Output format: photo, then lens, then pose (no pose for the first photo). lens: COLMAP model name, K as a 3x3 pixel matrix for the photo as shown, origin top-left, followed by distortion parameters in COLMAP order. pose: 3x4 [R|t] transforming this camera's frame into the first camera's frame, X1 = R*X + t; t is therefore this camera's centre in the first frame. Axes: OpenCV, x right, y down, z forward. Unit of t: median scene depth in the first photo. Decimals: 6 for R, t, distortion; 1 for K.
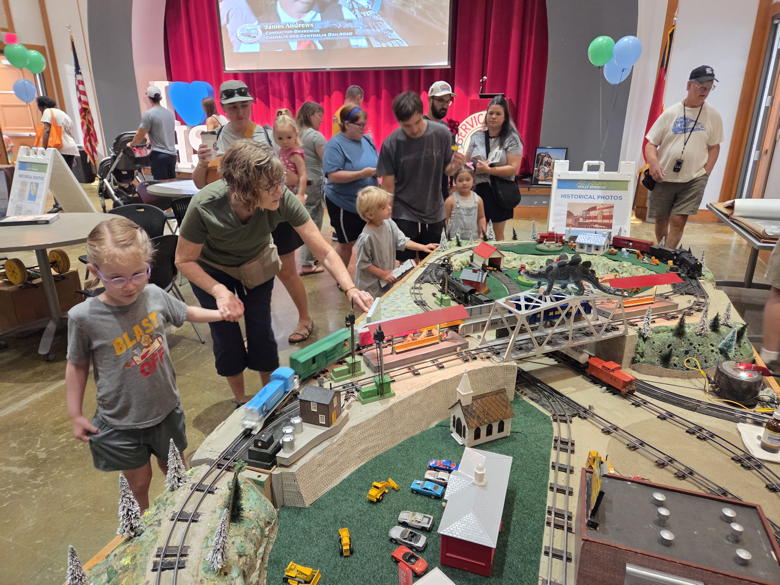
lens RADIAL K [[531.7, 0, 385.6], [0, 531.7, 291.3], [0, 0, 1]] dist [0.059477, -0.052857]
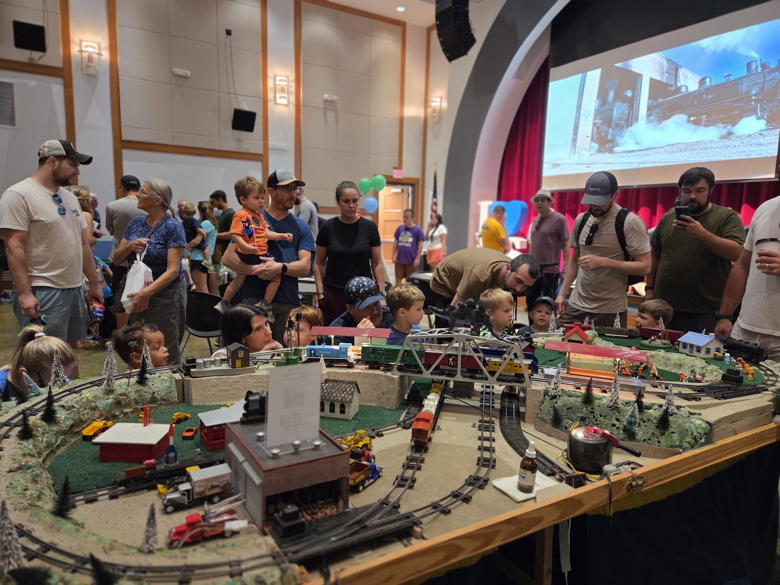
lens RADIAL K [[531.7, 0, 388.0], [0, 531.7, 305.5], [0, 0, 1]] dist [0.059477, -0.052857]
pose [[0.773063, 0.112877, -0.624206, 1.020645], [-0.233372, 0.965634, -0.114406, 0.127885], [0.589841, 0.234115, 0.772838, 0.018428]]
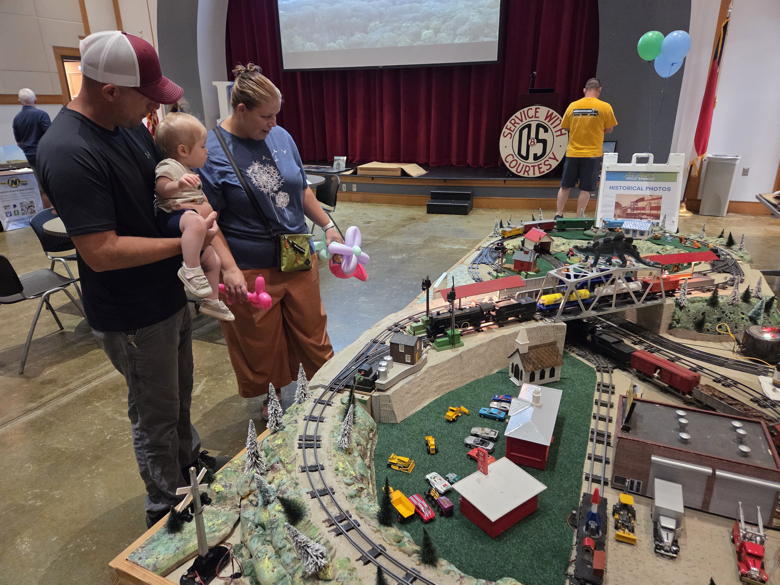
lens RADIAL K [[531.7, 0, 388.1], [0, 531.7, 296.7], [0, 0, 1]] dist [0.059477, -0.052857]
pose [[0.997310, 0.011010, -0.072467, -0.064924], [-0.009823, 0.999812, 0.016716, 0.062265], [0.072638, -0.015959, 0.997231, -0.217593]]
